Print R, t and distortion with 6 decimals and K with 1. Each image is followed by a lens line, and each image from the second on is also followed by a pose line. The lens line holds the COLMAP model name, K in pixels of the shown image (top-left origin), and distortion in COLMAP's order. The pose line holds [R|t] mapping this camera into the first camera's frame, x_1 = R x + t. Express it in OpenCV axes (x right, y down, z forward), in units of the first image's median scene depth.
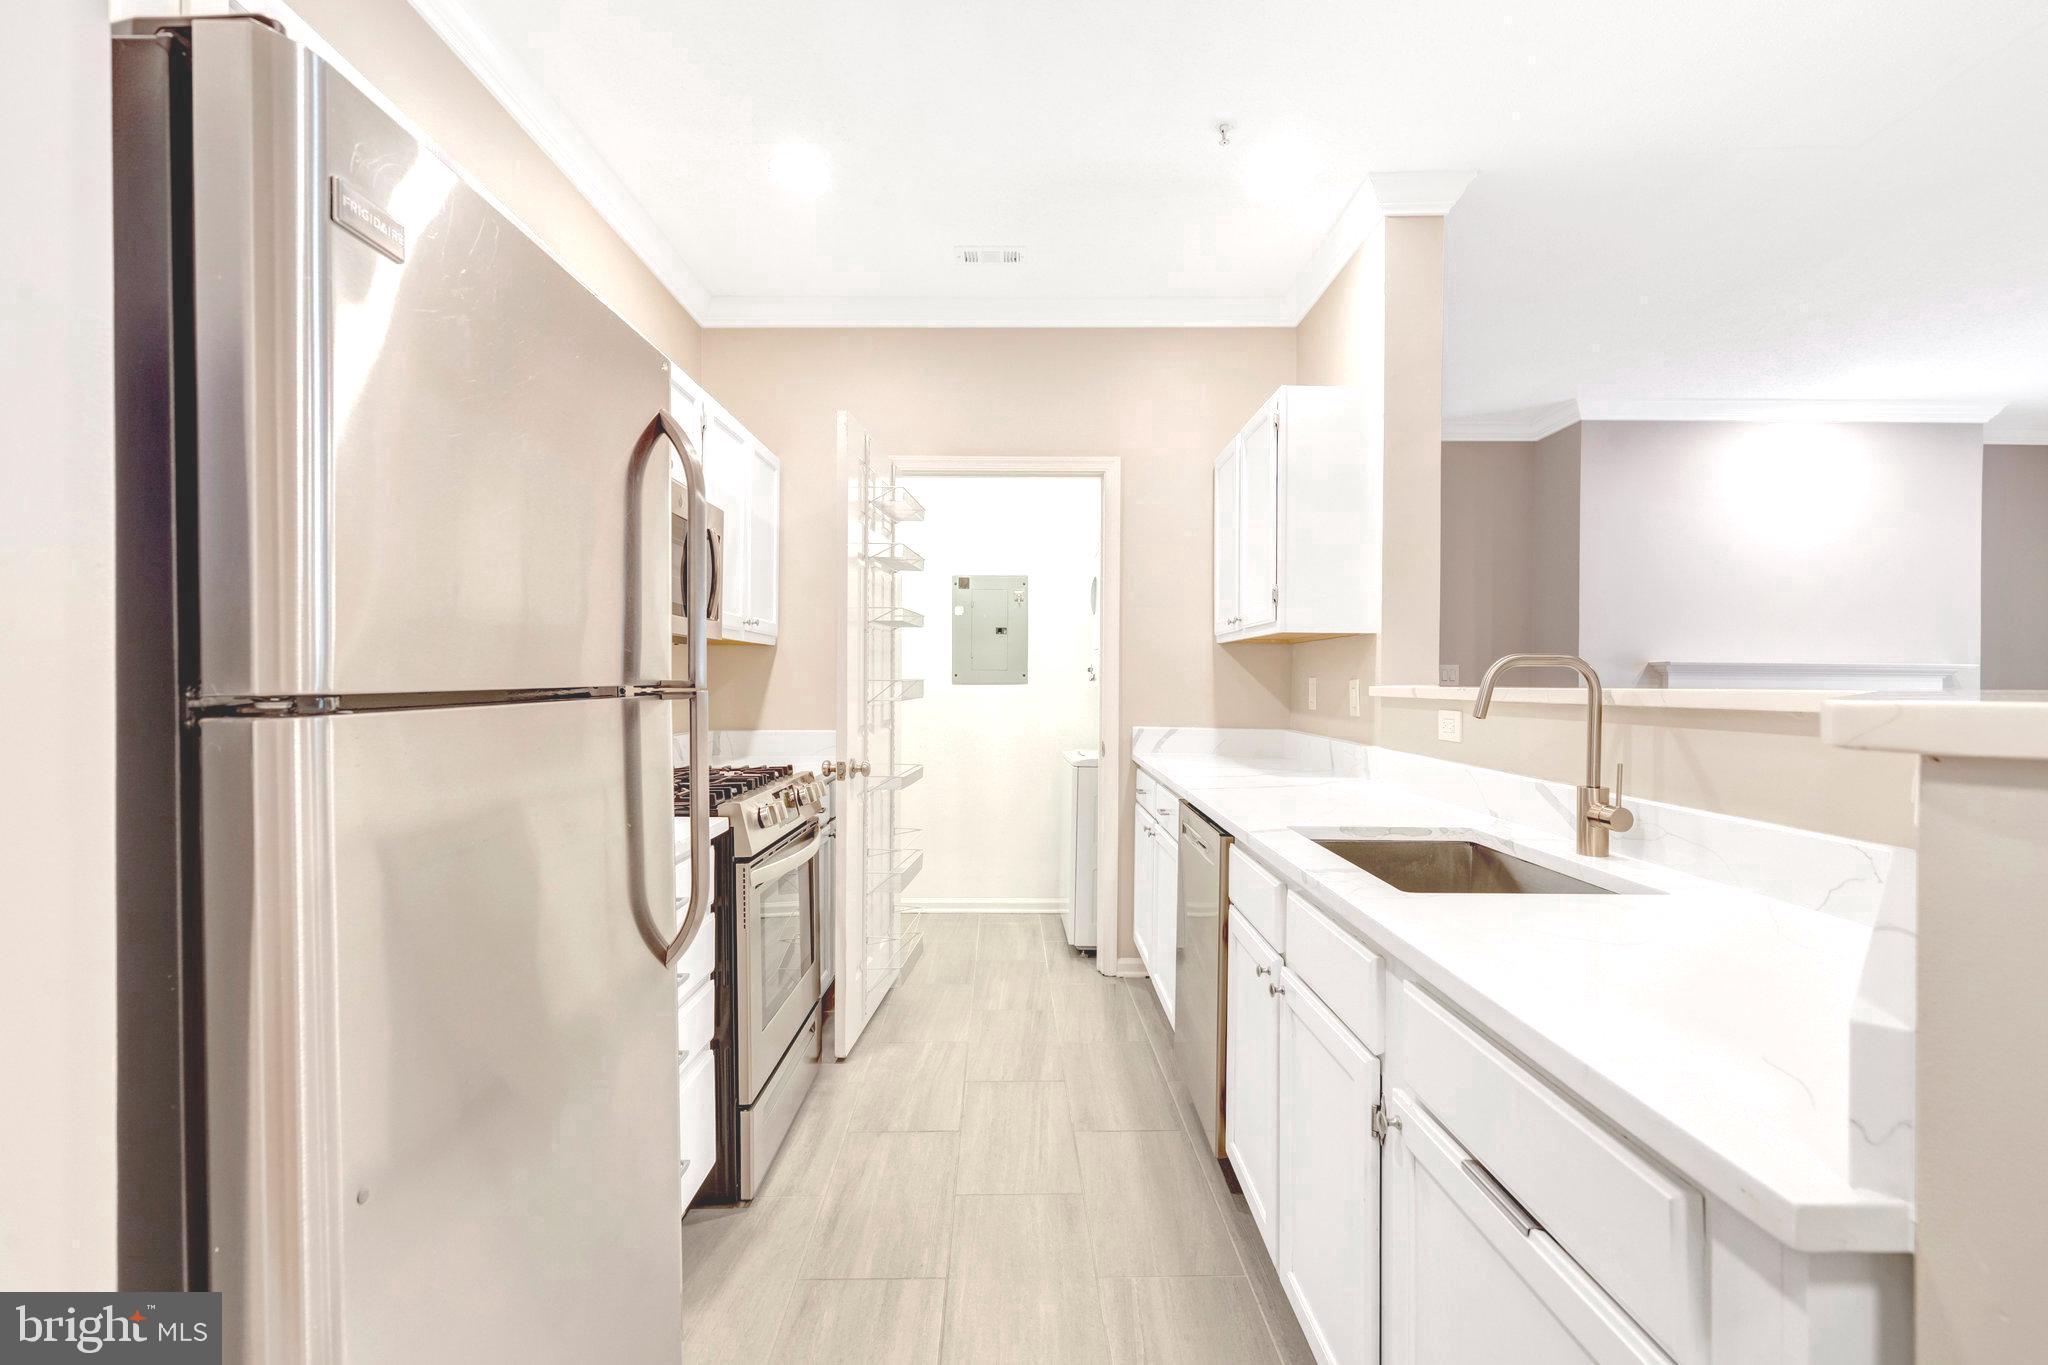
lens RADIAL K [[952.5, 0, 1022.5], [0, 952.5, 683.8], [0, 0, 1]] dist [-0.005361, 0.002486]
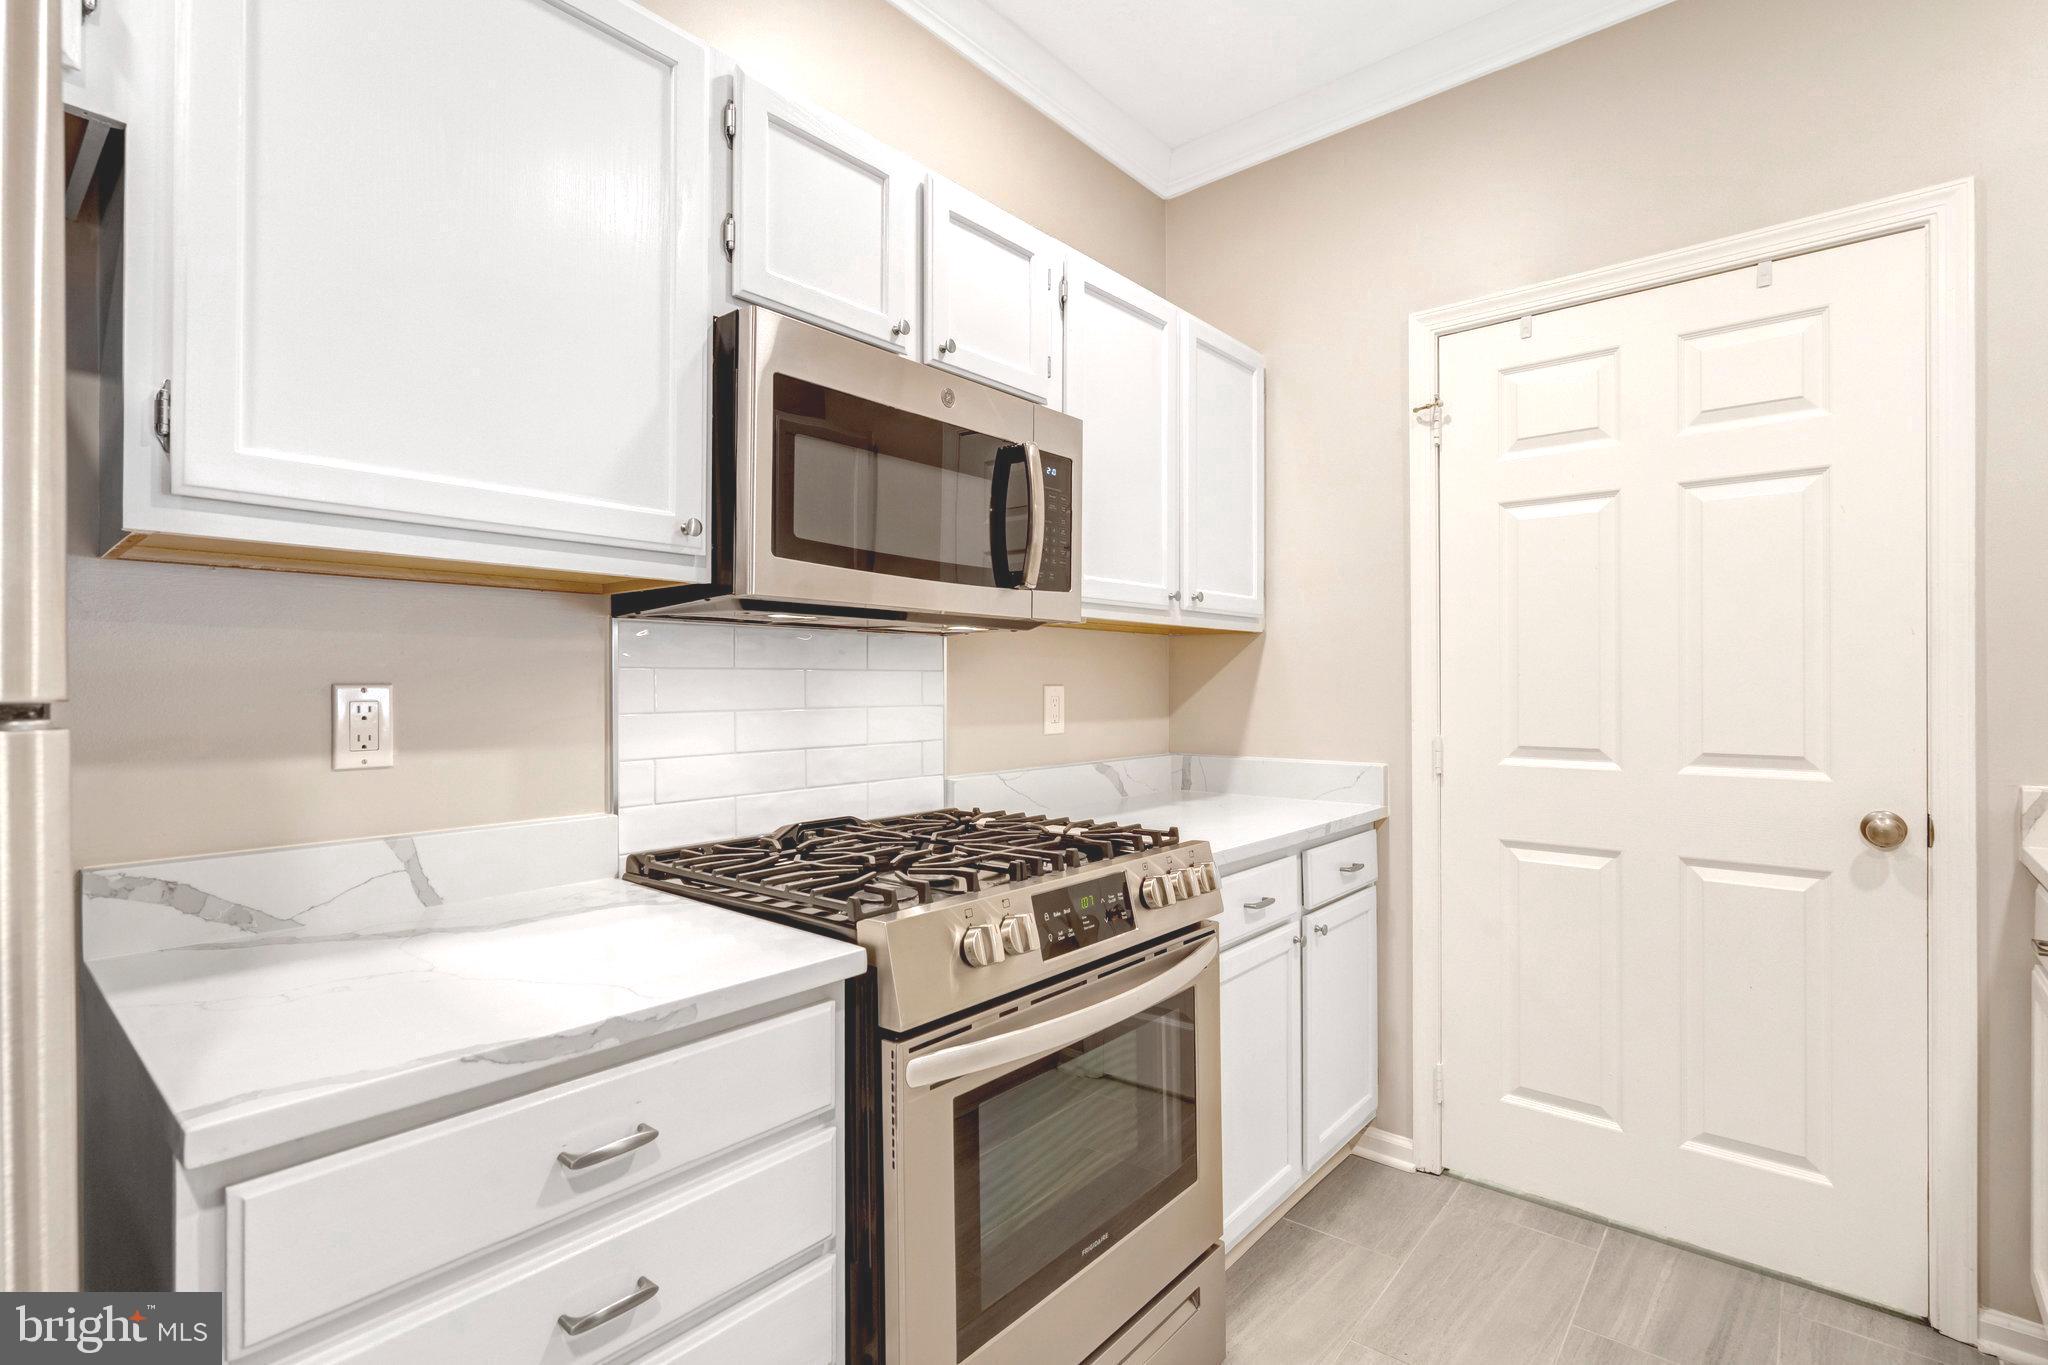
lens RADIAL K [[952.5, 0, 1026.1], [0, 952.5, 679.1], [0, 0, 1]] dist [-0.005361, 0.002486]
pose [[0.754975, -0.008393, -0.655700, 0.074113], [0.003104, 0.999953, -0.009225, -0.001781], [0.655746, 0.004929, 0.754965, 0.485666]]
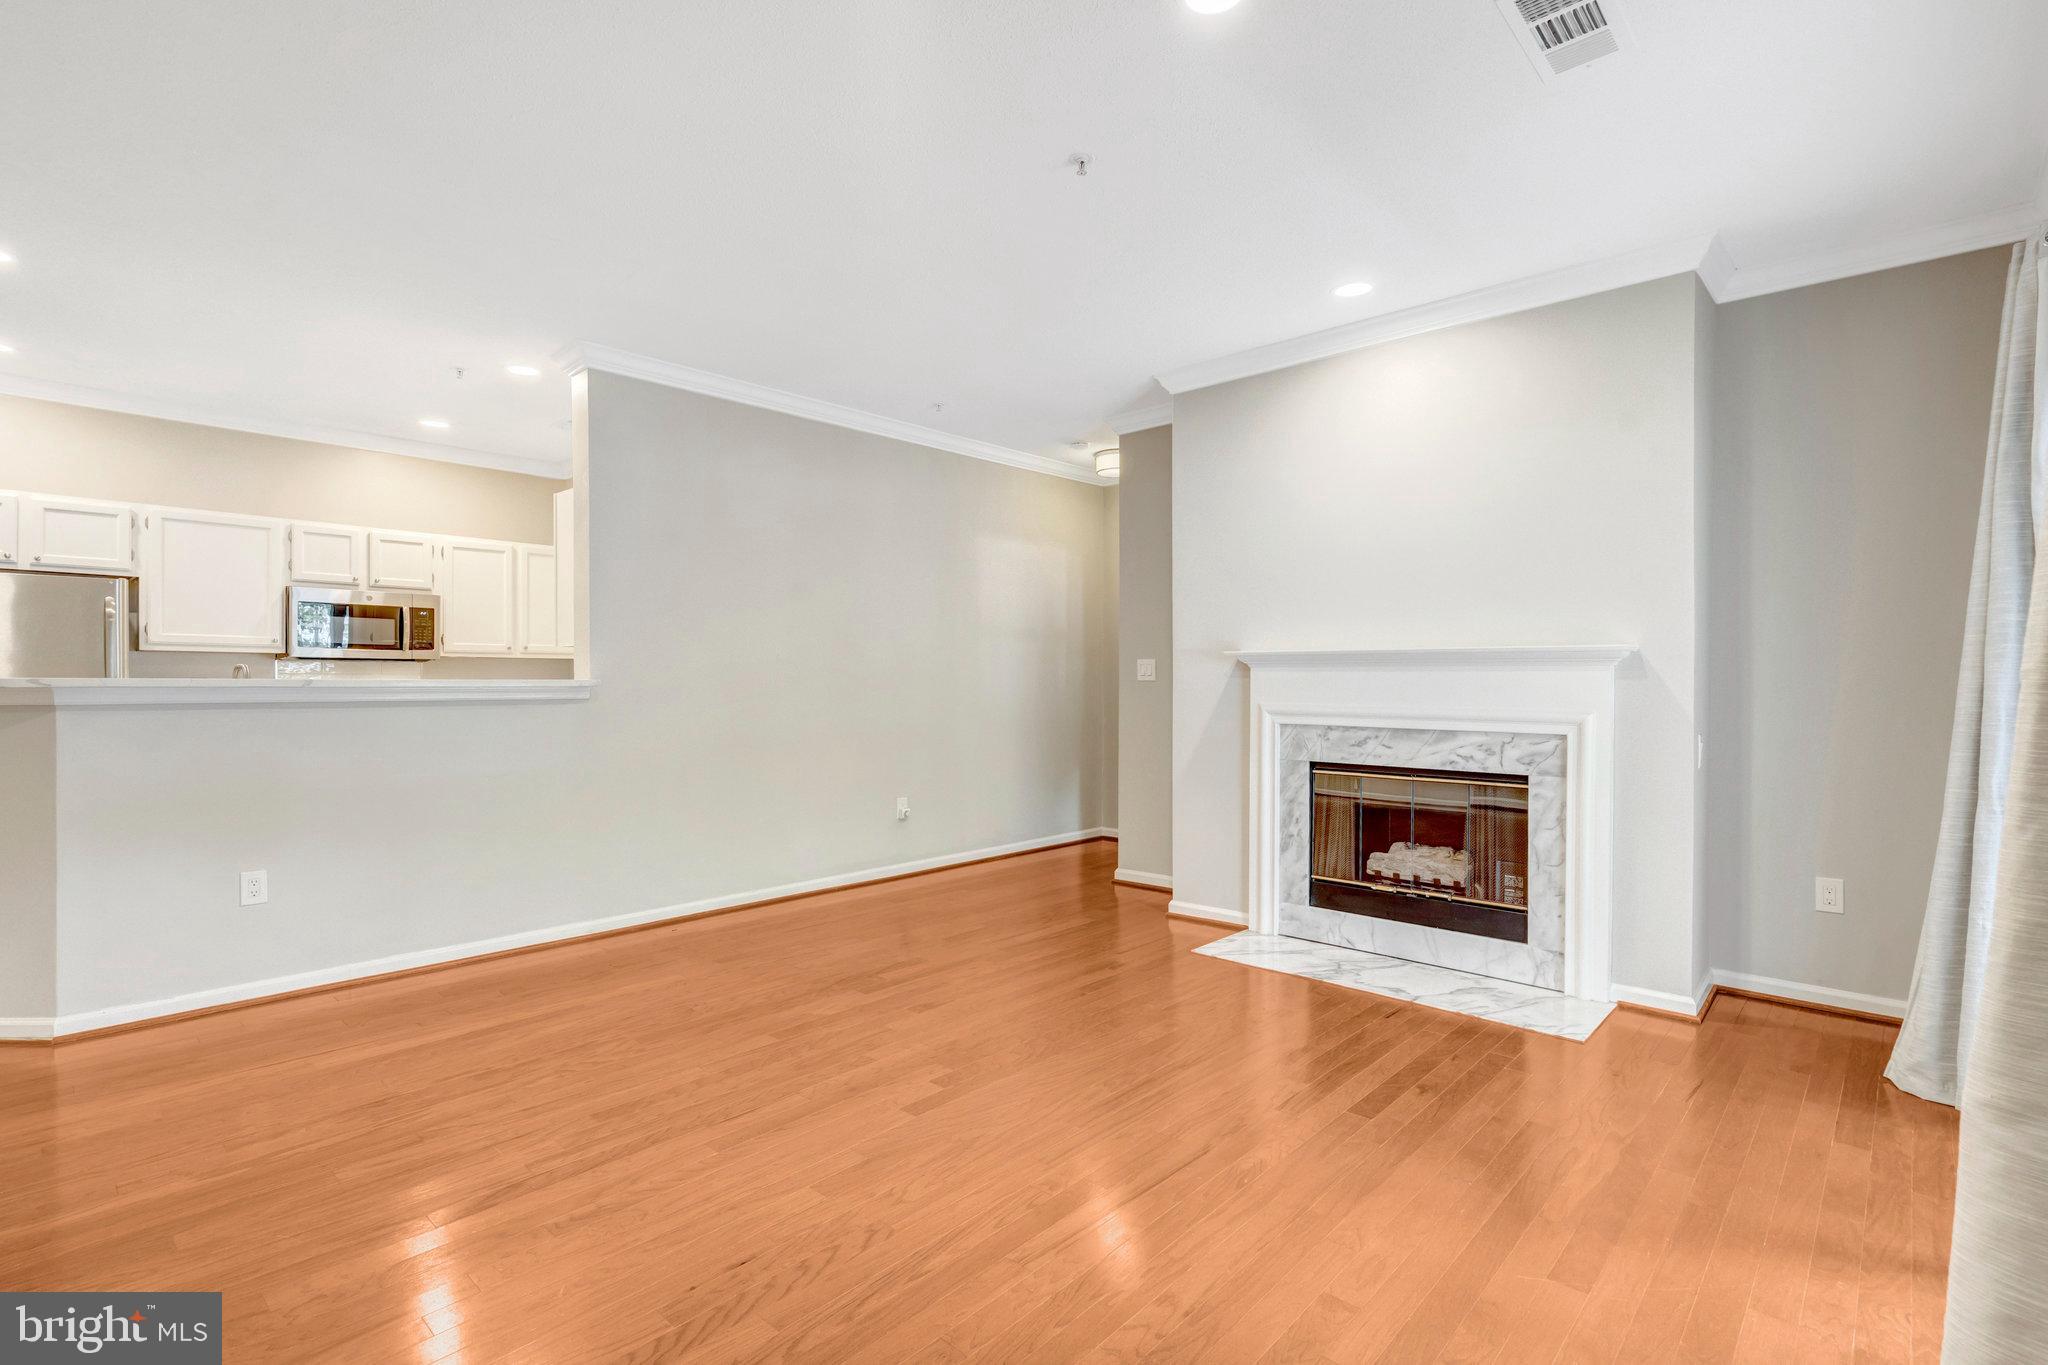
lens RADIAL K [[952.5, 0, 1023.5], [0, 952.5, 686.9], [0, 0, 1]] dist [-0.005361, 0.002486]
pose [[0.732572, -0.002215, -0.680686, 1.930464], [0.002232, 0.999997, -0.000853, 0.016562], [0.680686, -0.000894, 0.732574, 0.360828]]
